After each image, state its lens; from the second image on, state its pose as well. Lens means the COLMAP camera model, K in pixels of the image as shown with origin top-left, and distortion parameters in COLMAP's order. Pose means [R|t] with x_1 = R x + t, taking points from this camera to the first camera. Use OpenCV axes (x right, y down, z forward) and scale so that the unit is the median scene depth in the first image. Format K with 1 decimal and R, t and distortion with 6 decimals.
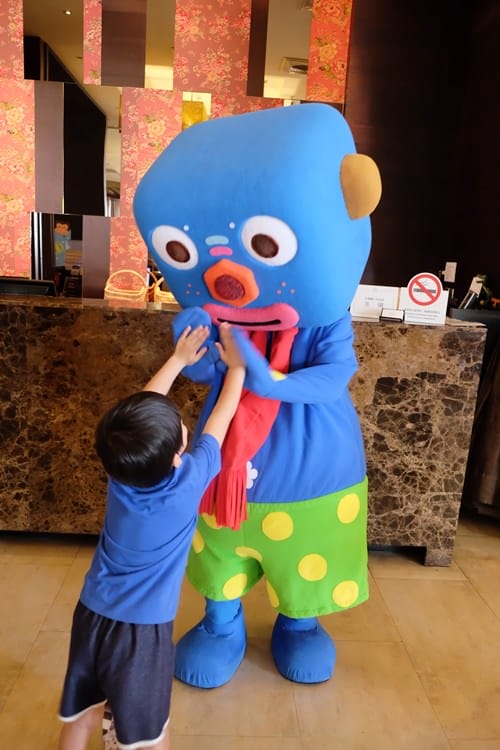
lens RADIAL K [[617.3, 0, 247.1], [0, 617.3, 379.2], [0, 0, 1]] dist [-0.009064, 0.057669]
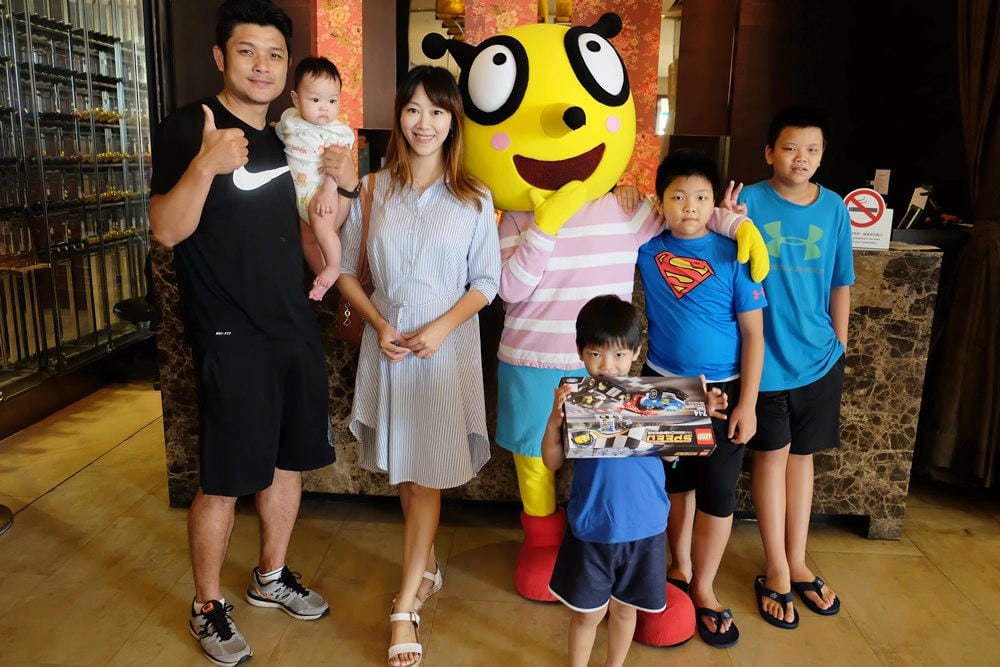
lens RADIAL K [[823.0, 0, 500.3], [0, 823.0, 325.1], [0, 0, 1]] dist [-0.009064, 0.057669]
pose [[0.995030, -0.019088, -0.097734, -0.095978], [0.018674, 0.999812, -0.005151, 0.010675], [0.097814, 0.003300, 0.995199, -0.163889]]
